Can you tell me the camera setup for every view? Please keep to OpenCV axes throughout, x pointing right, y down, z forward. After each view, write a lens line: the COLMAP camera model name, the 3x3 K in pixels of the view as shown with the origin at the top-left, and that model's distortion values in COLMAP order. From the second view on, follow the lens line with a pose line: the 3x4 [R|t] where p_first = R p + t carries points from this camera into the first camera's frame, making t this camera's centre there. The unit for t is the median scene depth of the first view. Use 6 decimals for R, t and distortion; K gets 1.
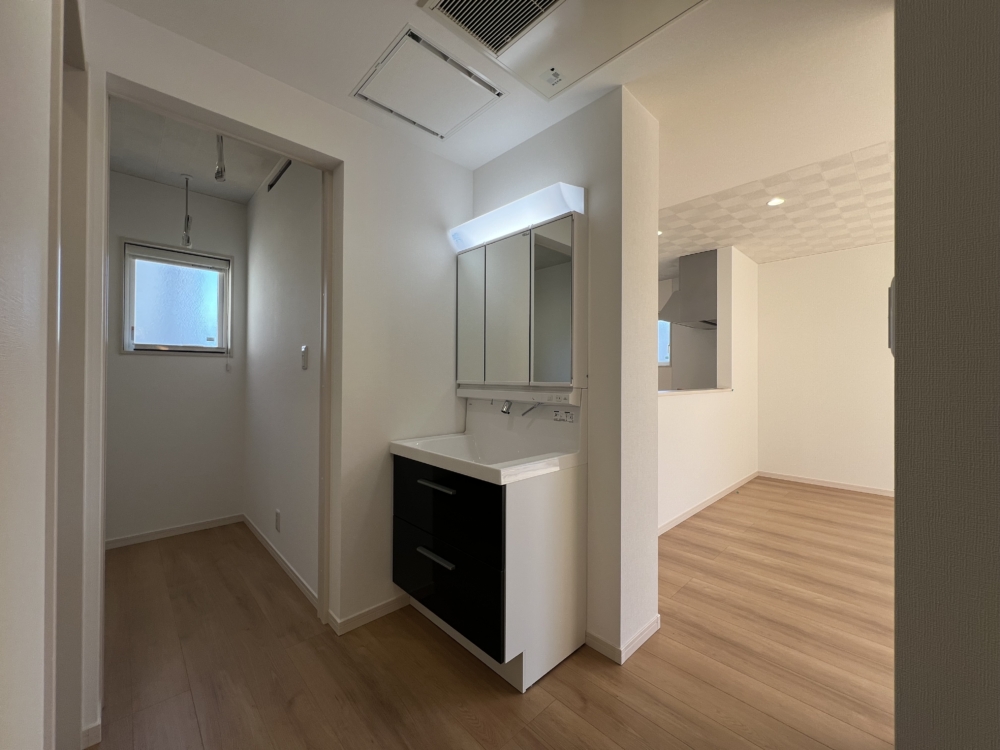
lens RADIAL K [[400.5, 0, 498.4], [0, 400.5, 373.5], [0, 0, 1]] dist [-0.001712, -0.000212]
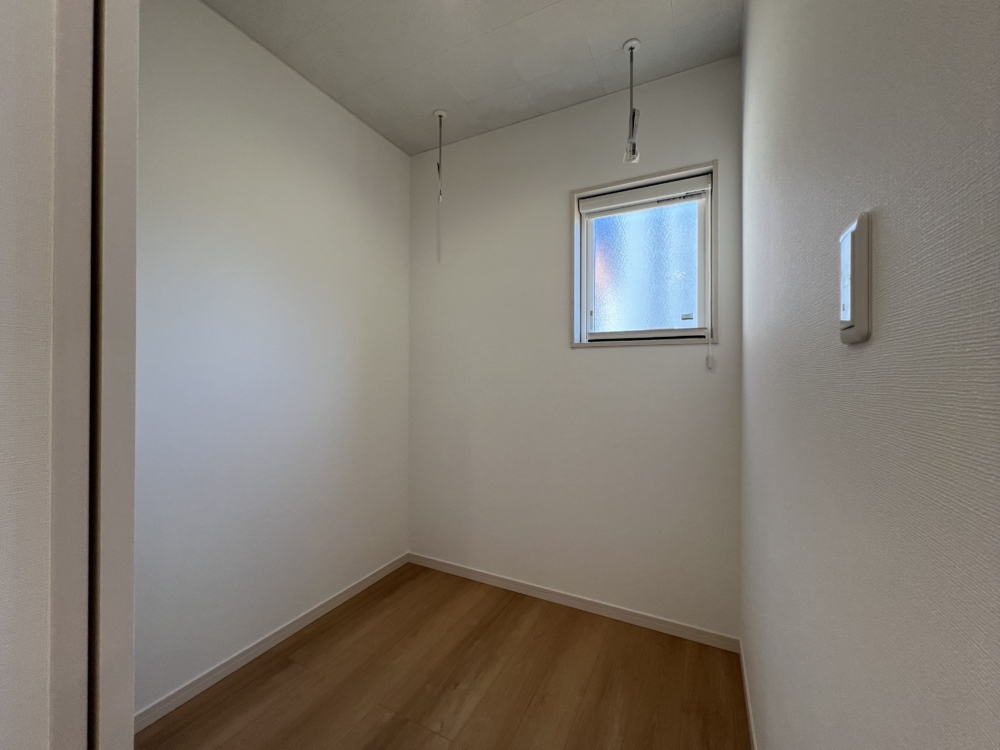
lens RADIAL K [[400.5, 0, 500.0], [0, 400.5, 369.9], [0, 0, 1]] dist [-0.001712, -0.000212]
pose [[0.326281, -0.001652, -0.945271, -0.243367], [0.003642, 0.999993, -0.000491, -0.005637], [0.945266, -0.003283, 0.326285, 0.540643]]
